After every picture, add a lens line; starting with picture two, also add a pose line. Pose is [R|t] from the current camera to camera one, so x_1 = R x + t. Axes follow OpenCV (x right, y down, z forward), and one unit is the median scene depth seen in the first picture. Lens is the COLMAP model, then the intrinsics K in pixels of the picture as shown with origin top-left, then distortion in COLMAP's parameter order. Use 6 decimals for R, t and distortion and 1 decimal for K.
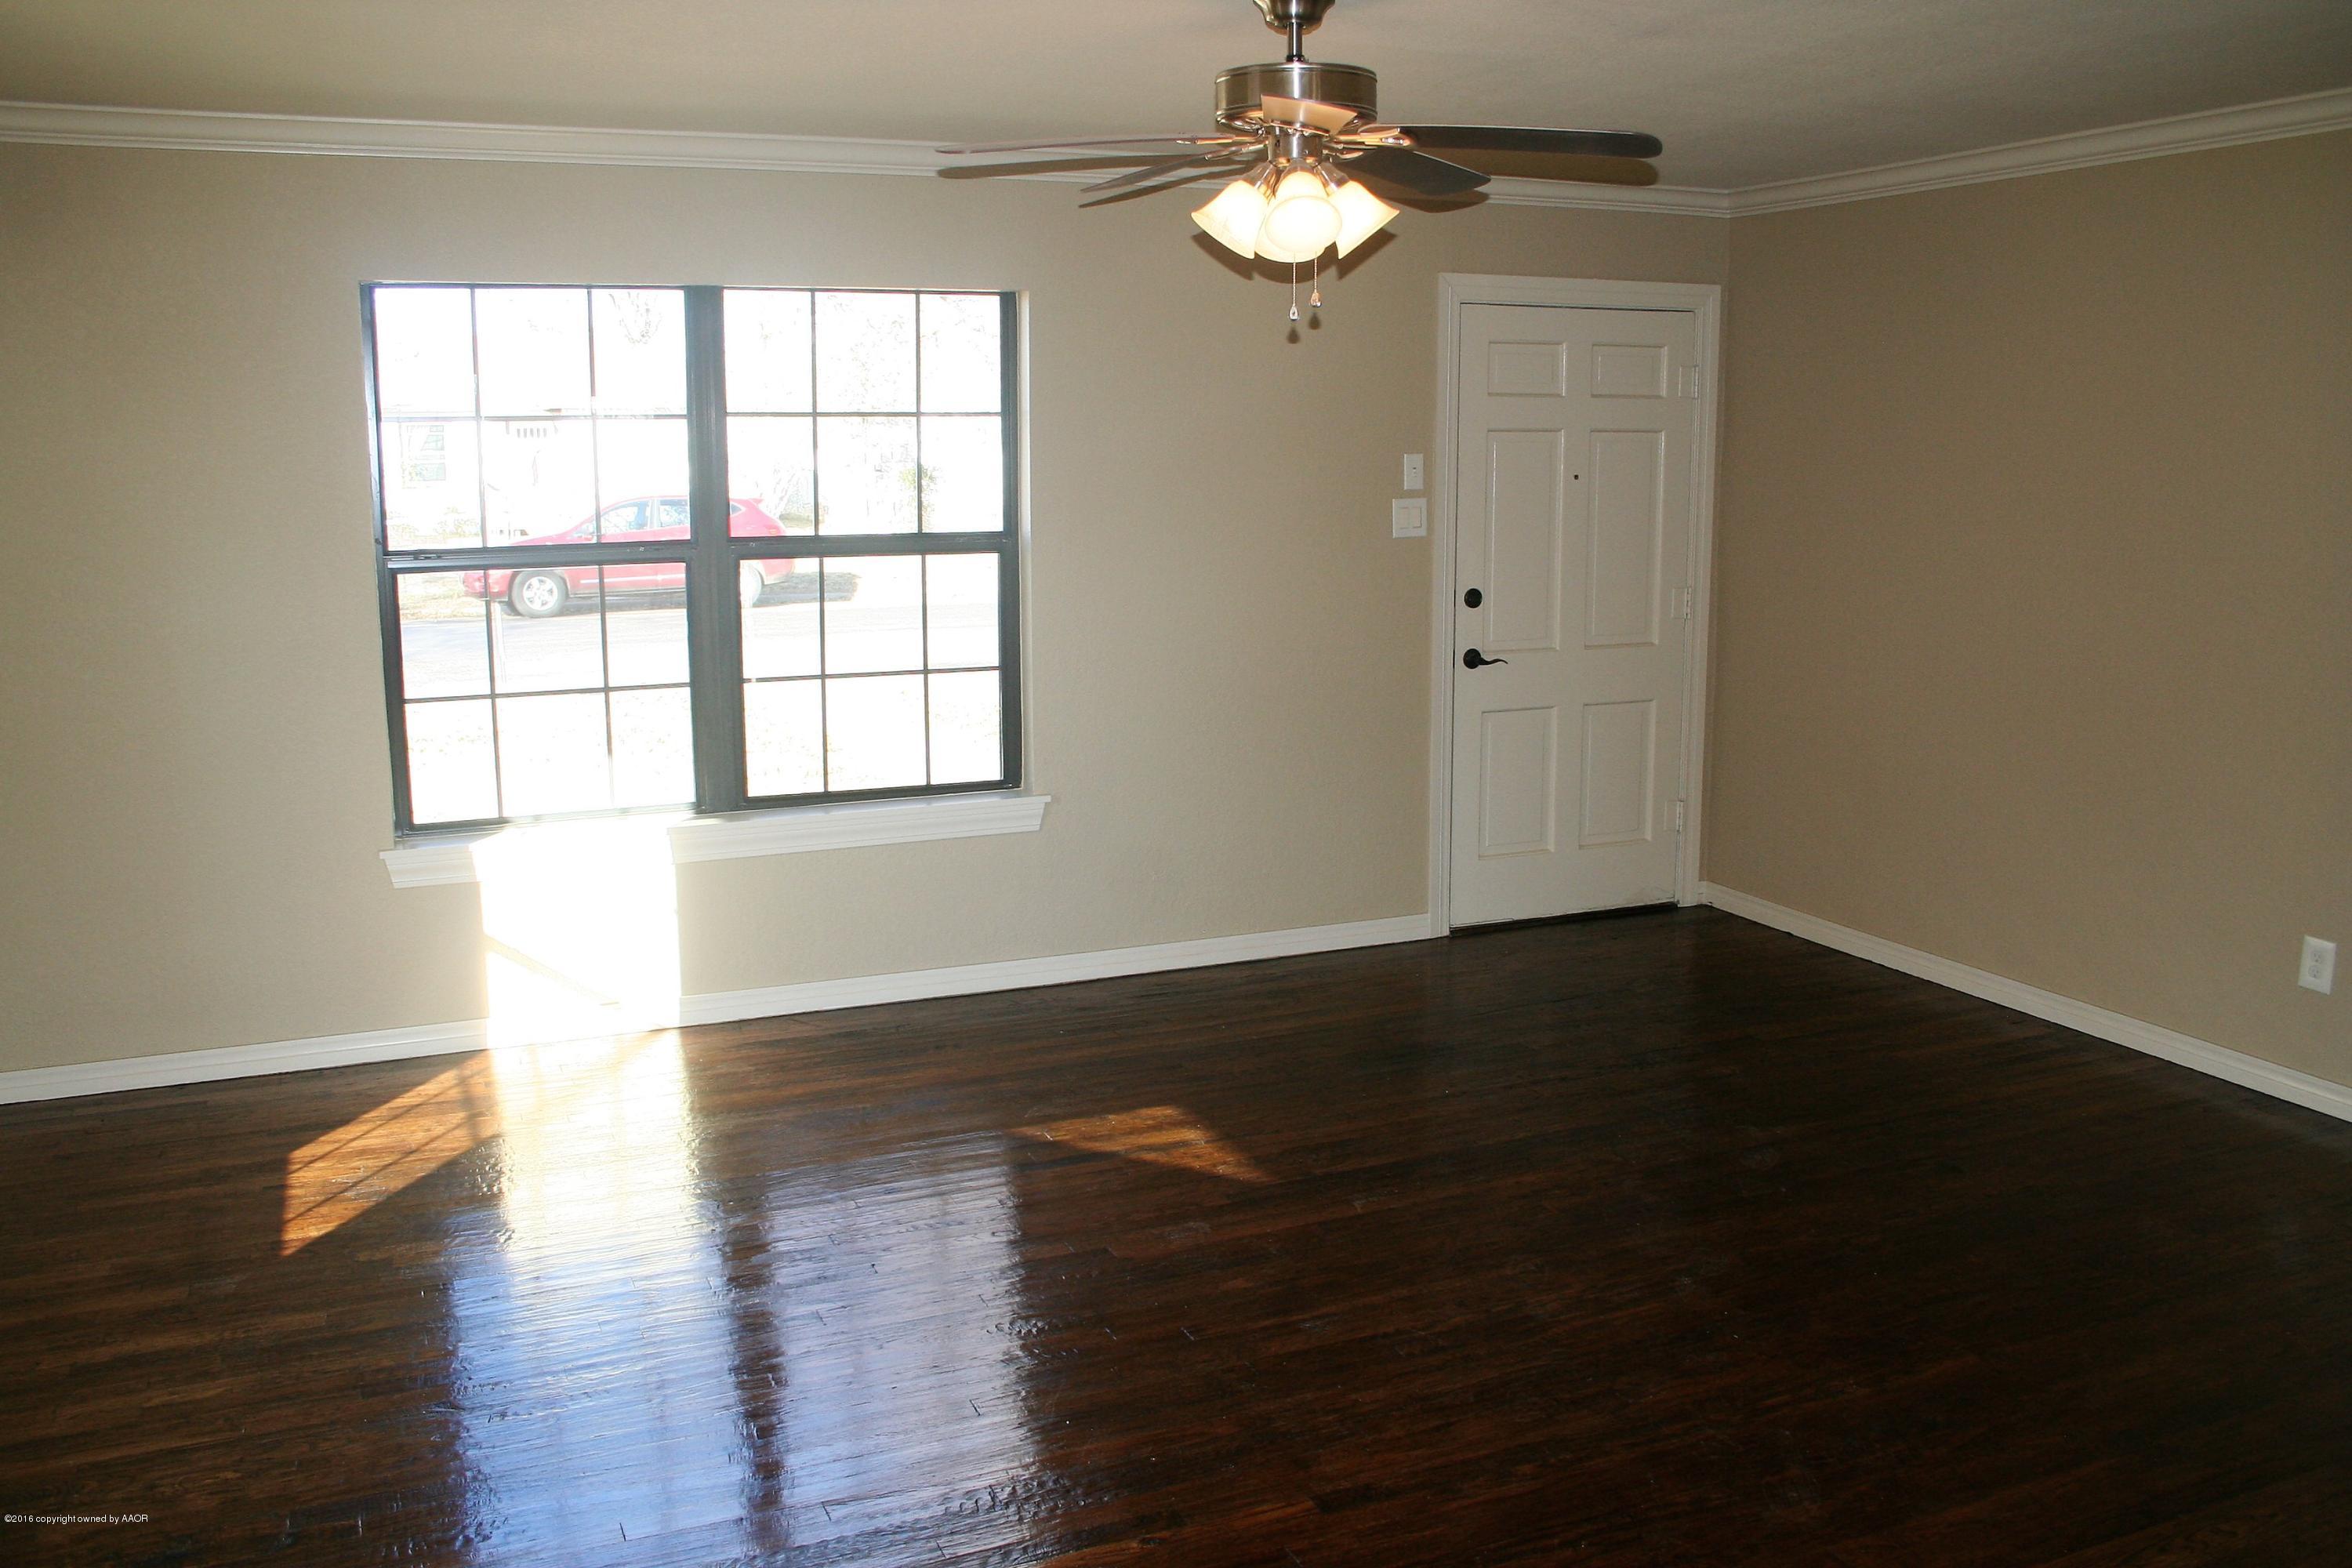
lens RADIAL K [[2047.1, 0, 1207.6], [0, 2047.1, 781.9], [0, 0, 1]] dist [-0.068759, 0.065229]
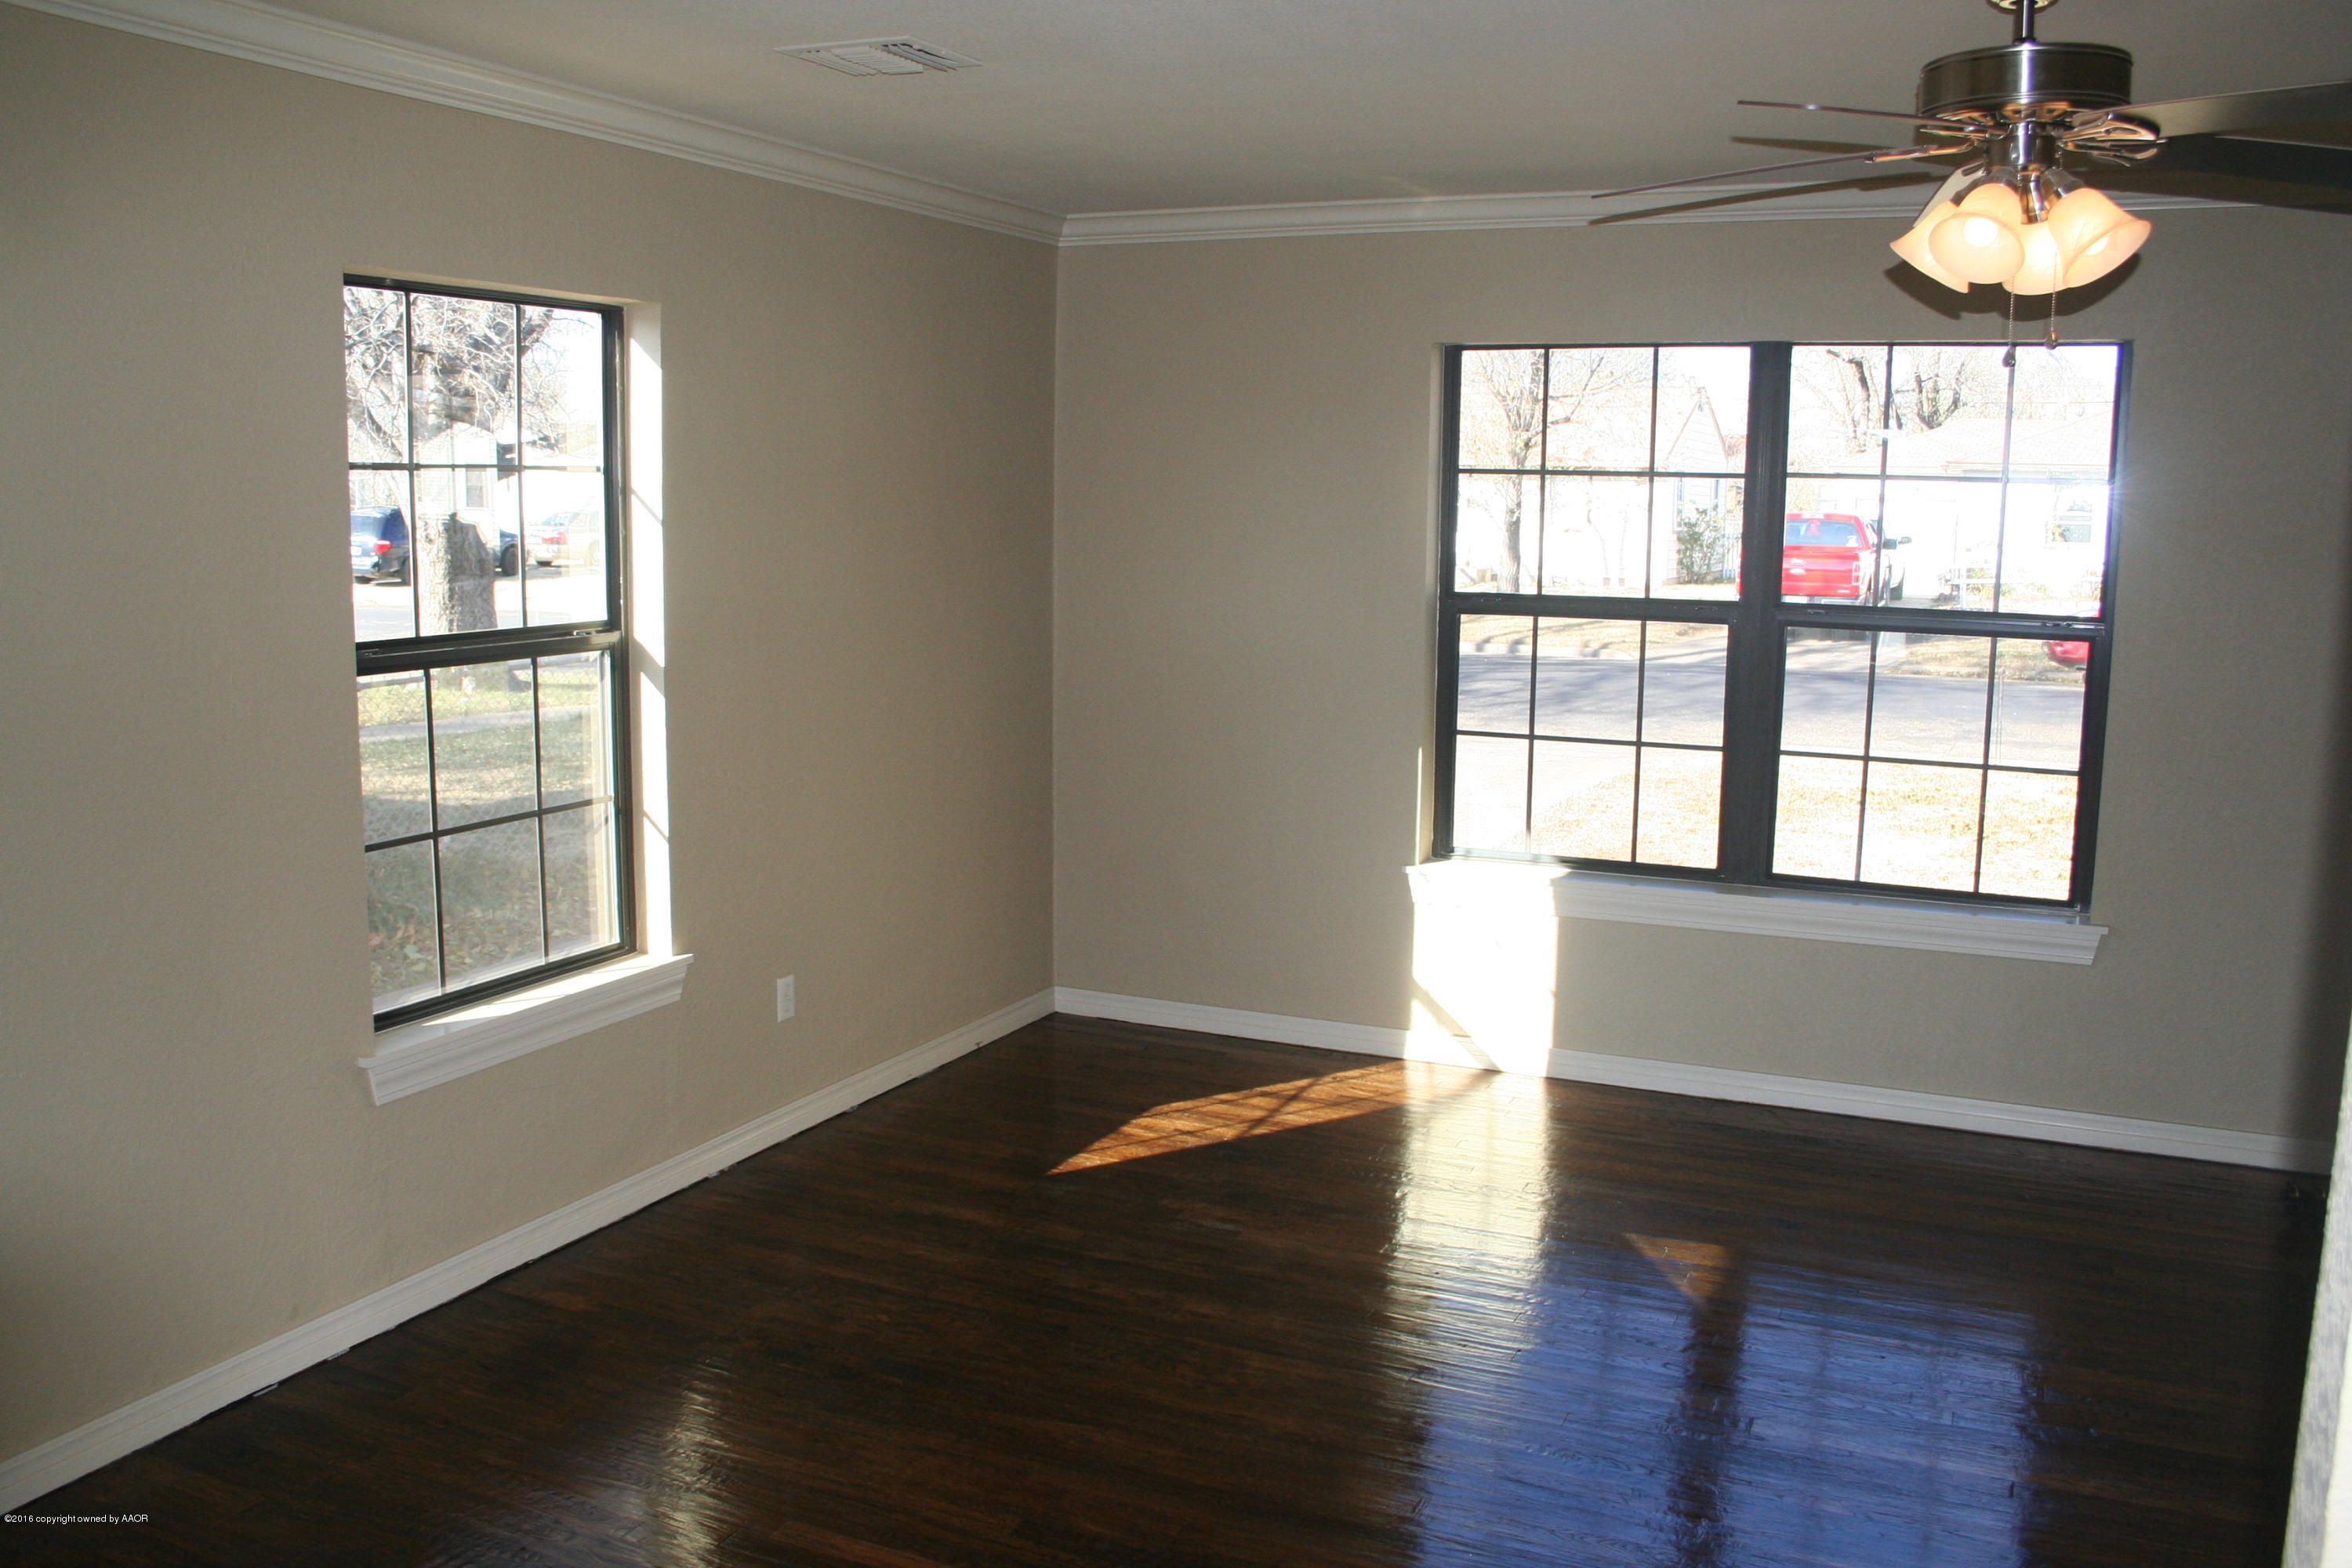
lens RADIAL K [[2047.1, 0, 1207.6], [0, 2047.1, 781.9], [0, 0, 1]] dist [-0.068759, 0.065229]
pose [[0.675974, 0.121508, -0.726839, 0.307598], [-0.144442, 0.989027, 0.031005, -0.028326], [0.722631, 0.084027, 0.686108, 0.160974]]
